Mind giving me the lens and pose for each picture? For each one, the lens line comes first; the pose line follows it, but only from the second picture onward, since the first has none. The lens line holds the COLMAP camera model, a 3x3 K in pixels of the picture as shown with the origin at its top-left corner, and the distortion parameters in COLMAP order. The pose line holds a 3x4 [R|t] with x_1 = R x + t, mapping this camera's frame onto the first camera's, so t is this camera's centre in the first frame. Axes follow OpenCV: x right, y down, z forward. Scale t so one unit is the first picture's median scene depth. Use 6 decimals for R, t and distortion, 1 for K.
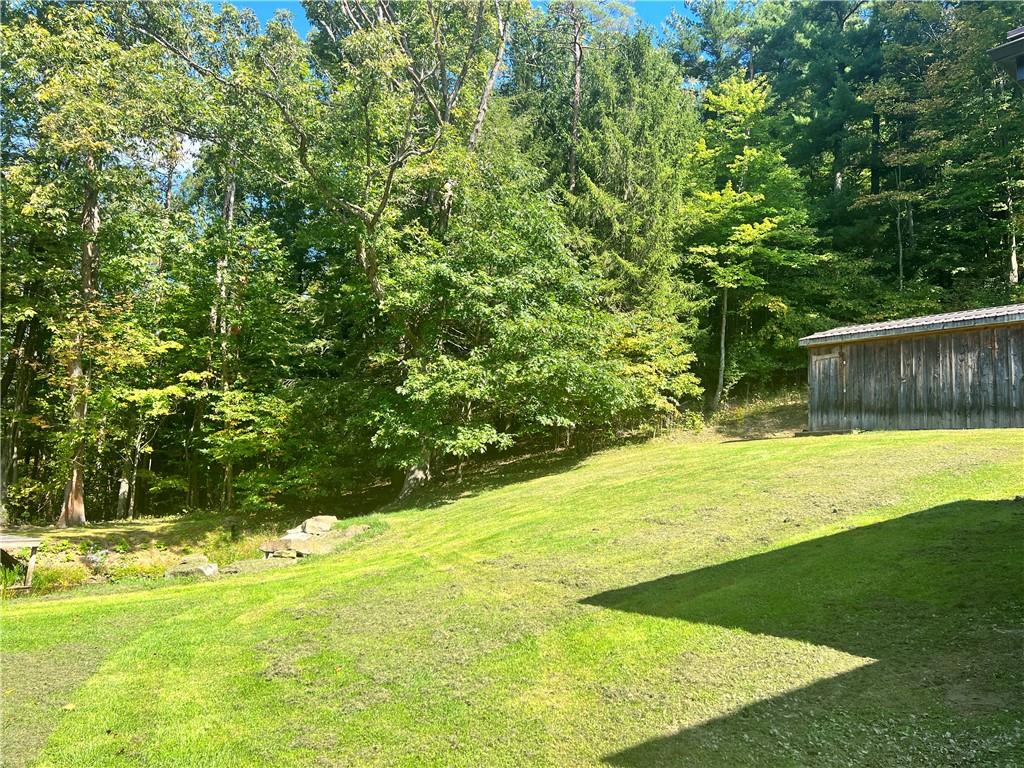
lens RADIAL K [[771.1, 0, 510.6], [0, 771.1, 383.3], [0, 0, 1]] dist [0.011560, -0.003706]
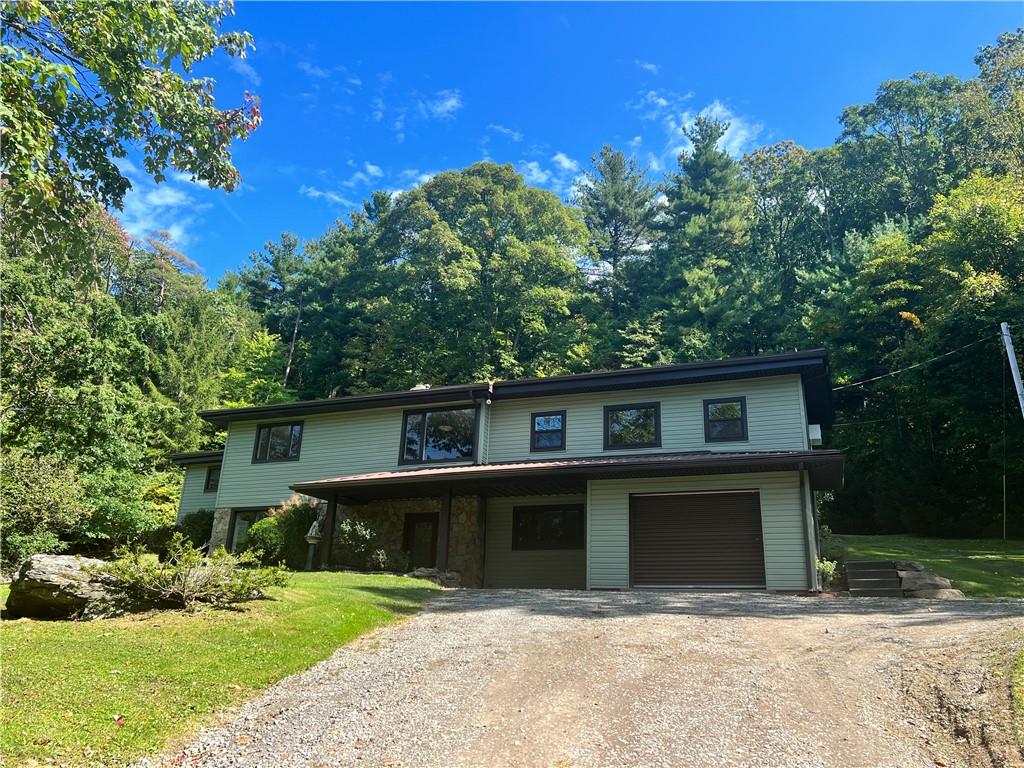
lens RADIAL K [[771.1, 0, 514.5], [0, 771.1, 385.2], [0, 0, 1]] dist [0.011560, -0.003706]
pose [[0.889403, 0.120103, 0.441064, 0.061959], [-0.048629, 0.984251, -0.169955, -0.026690], [-0.454529, 0.129710, 0.881237, -0.786847]]
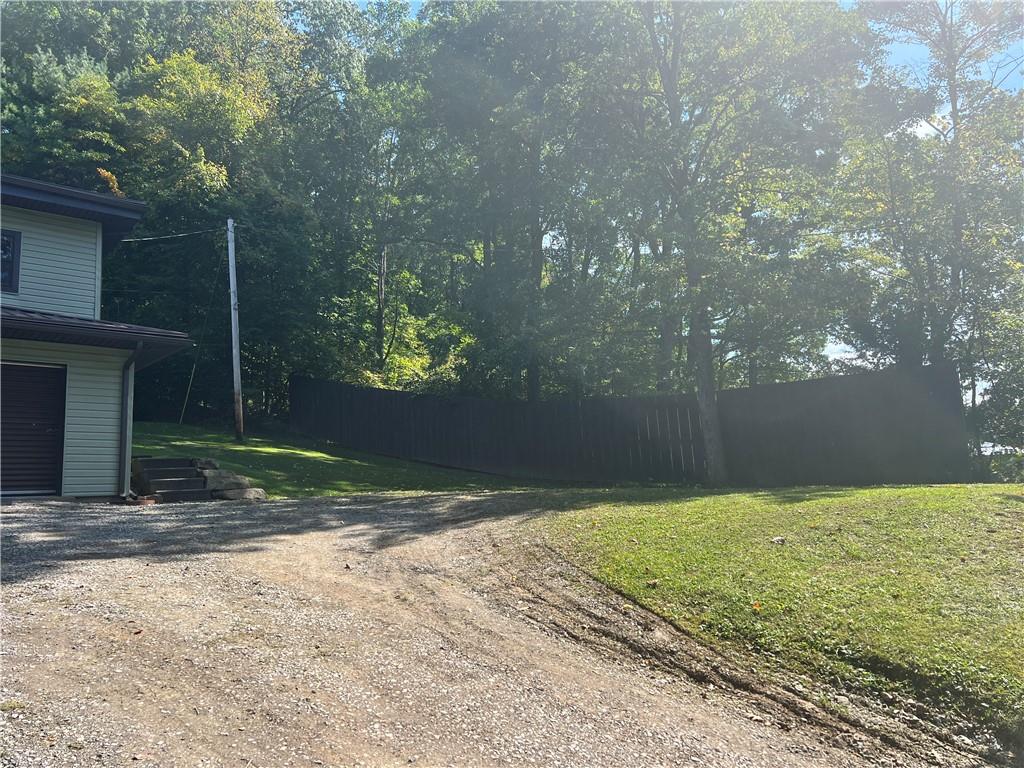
lens RADIAL K [[771.1, 0, 512.0], [0, 771.1, 385.0], [0, 0, 1]] dist [0.011560, -0.003706]
pose [[-0.028400, 0.092256, 0.995330, -0.171582], [-0.107690, 0.989654, -0.094803, -0.118135], [-0.993779, -0.109880, -0.018171, 2.436197]]
